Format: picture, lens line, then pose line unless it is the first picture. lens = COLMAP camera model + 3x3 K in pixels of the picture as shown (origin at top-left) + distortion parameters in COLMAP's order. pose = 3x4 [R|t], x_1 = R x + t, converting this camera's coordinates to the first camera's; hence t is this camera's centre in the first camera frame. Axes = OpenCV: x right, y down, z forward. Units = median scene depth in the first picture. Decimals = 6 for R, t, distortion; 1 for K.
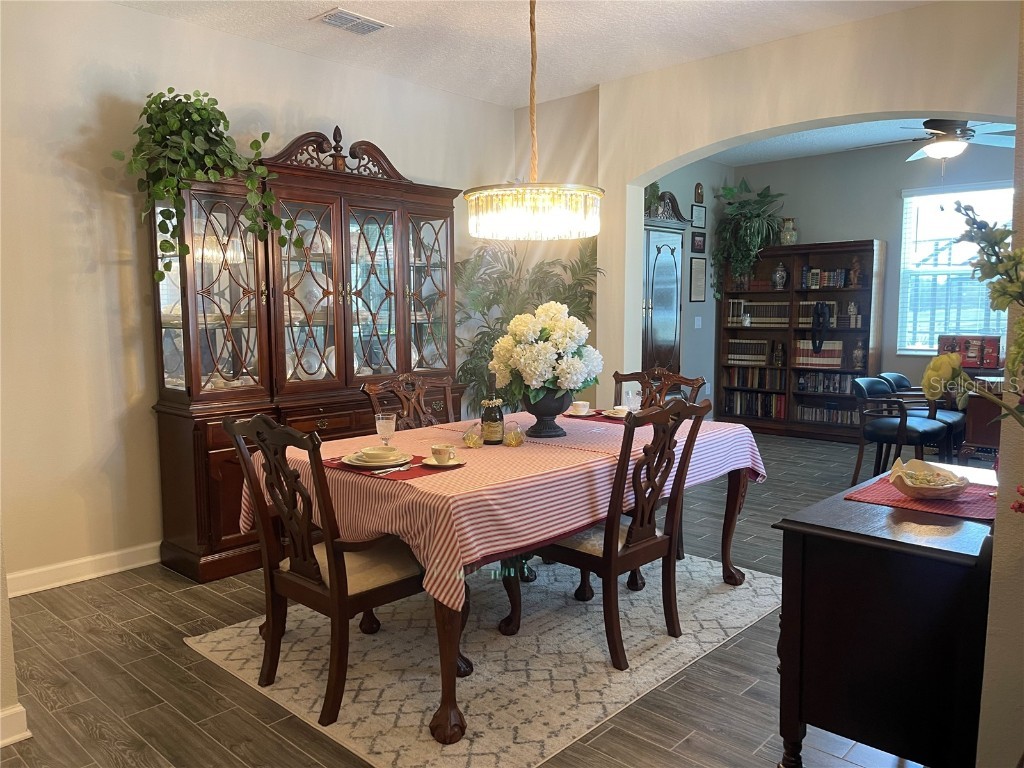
lens RADIAL K [[773.3, 0, 497.7], [0, 773.3, 387.4], [0, 0, 1]] dist [0.070073, -0.087901]
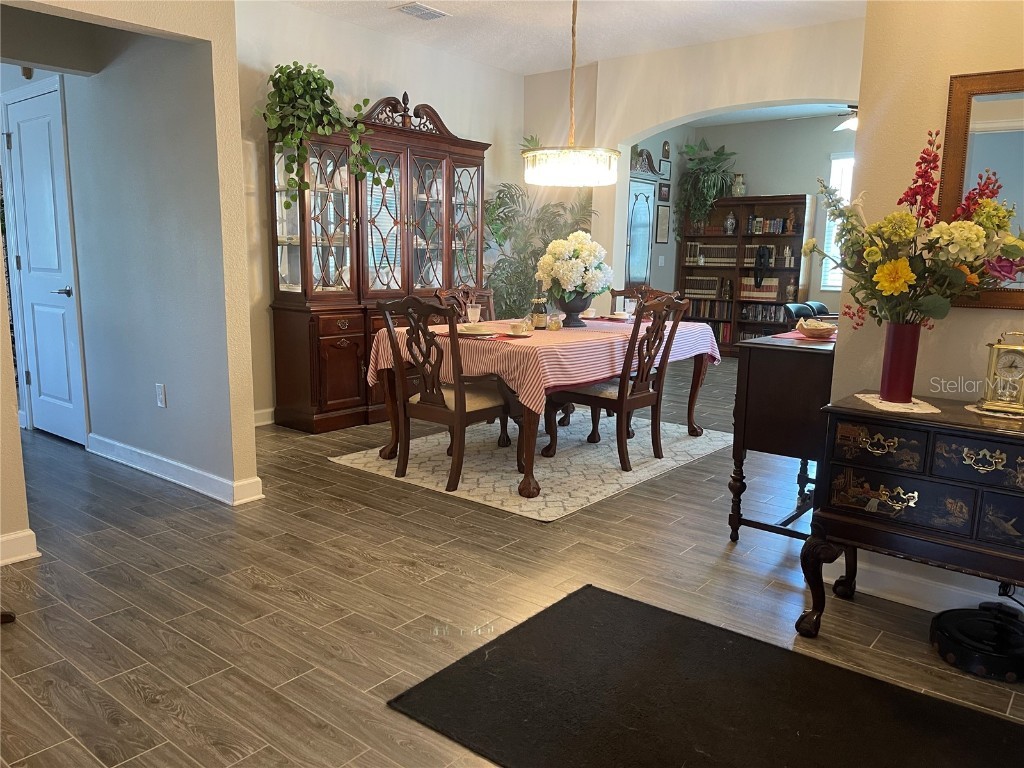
lens RADIAL K [[773.3, 0, 512.3], [0, 773.3, 387.5], [0, 0, 1]] dist [0.070073, -0.087901]
pose [[0.996744, 0.009590, 0.080055, -0.149403], [-0.015046, 0.997583, 0.067833, 0.073435], [-0.079211, -0.068816, 0.994480, -0.385721]]
